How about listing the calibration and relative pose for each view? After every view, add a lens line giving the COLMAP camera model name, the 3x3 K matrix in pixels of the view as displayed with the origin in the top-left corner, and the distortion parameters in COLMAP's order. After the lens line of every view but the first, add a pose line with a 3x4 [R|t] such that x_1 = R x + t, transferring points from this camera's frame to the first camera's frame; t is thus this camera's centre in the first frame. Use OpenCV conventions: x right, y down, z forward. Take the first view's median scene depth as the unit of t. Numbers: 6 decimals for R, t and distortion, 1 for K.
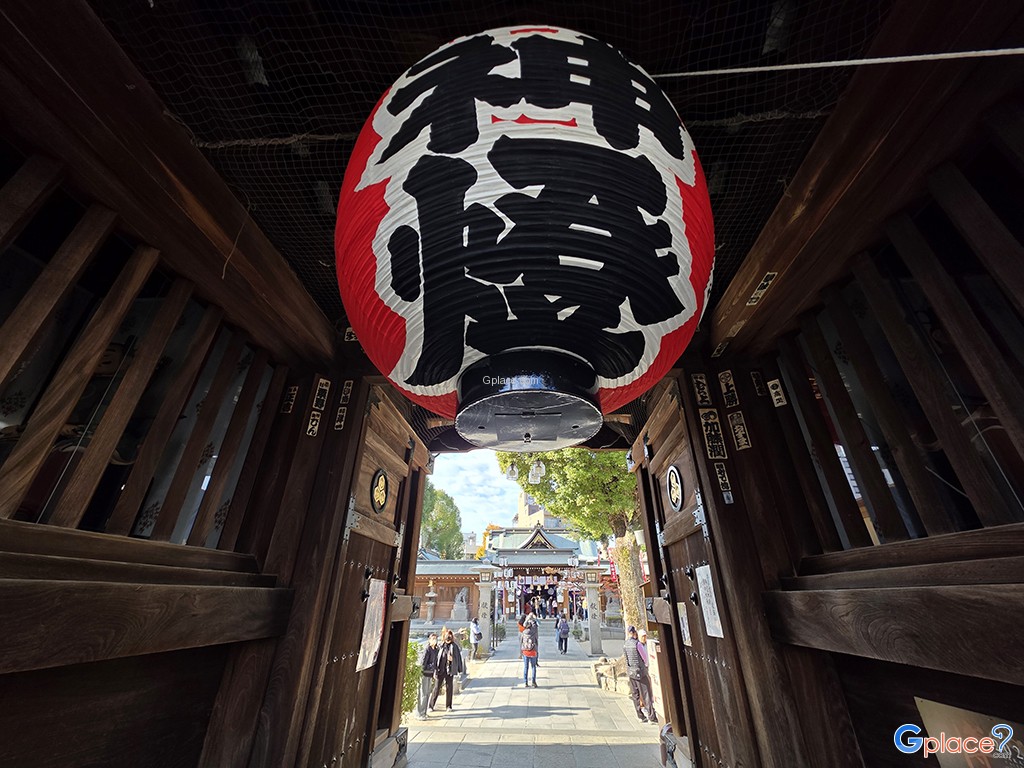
lens RADIAL K [[403.9, 0, 512.9], [0, 403.9, 390.3], [0, 0, 1]] dist [0.000240, -0.000944]
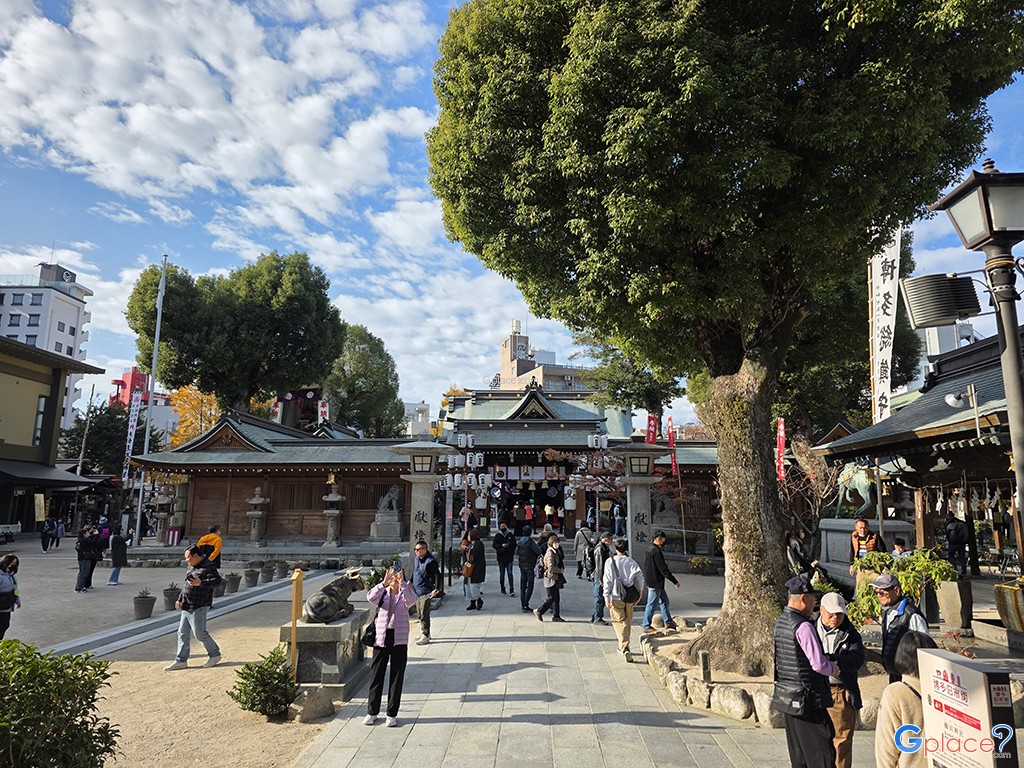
lens RADIAL K [[672.7, 0, 520.4], [0, 672.7, 379.5], [0, 0, 1]] dist [-0.018398, -0.006957]
pose [[0.999185, 0.004657, 0.040098, 0.118428], [-0.016159, 0.956415, 0.291564, 0.872557], [-0.036992, -0.291974, 0.955711, 1.747295]]
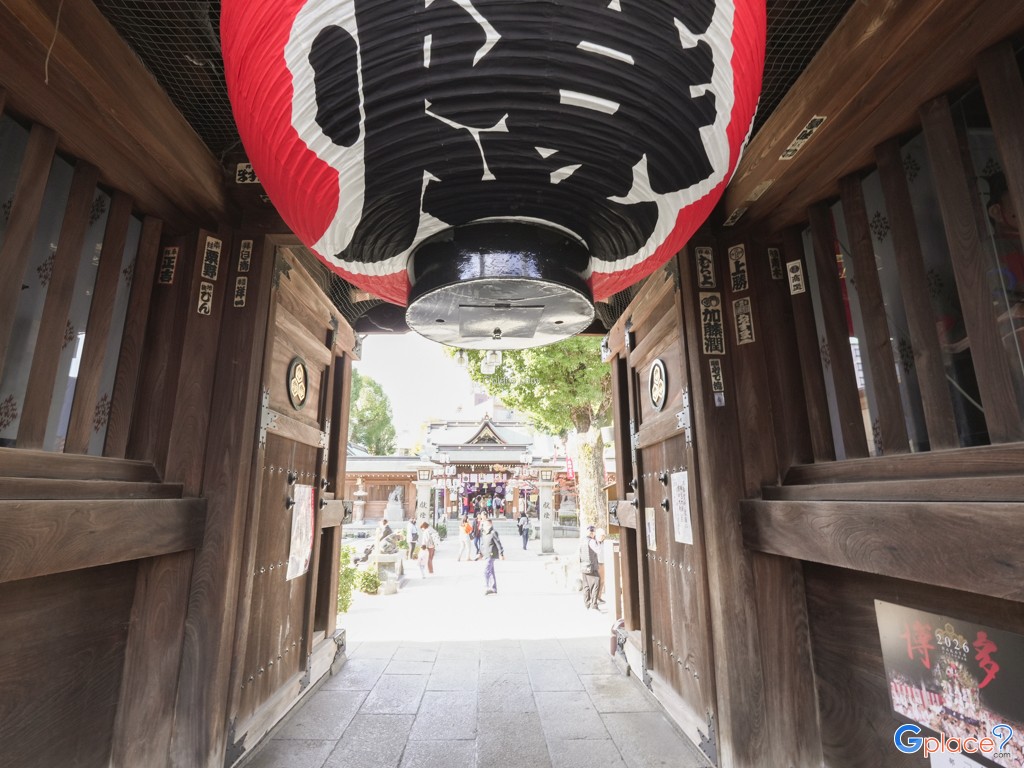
lens RADIAL K [[507.4, 0, 495.0], [0, 507.4, 386.9], [0, 0, 1]] dist [-0.021764, 0.007266]
pose [[0.996926, 0.012339, 0.077369, -0.023285], [-0.032081, 0.965226, 0.259441, -0.021263], [-0.071478, -0.261126, 0.962655, 0.008118]]
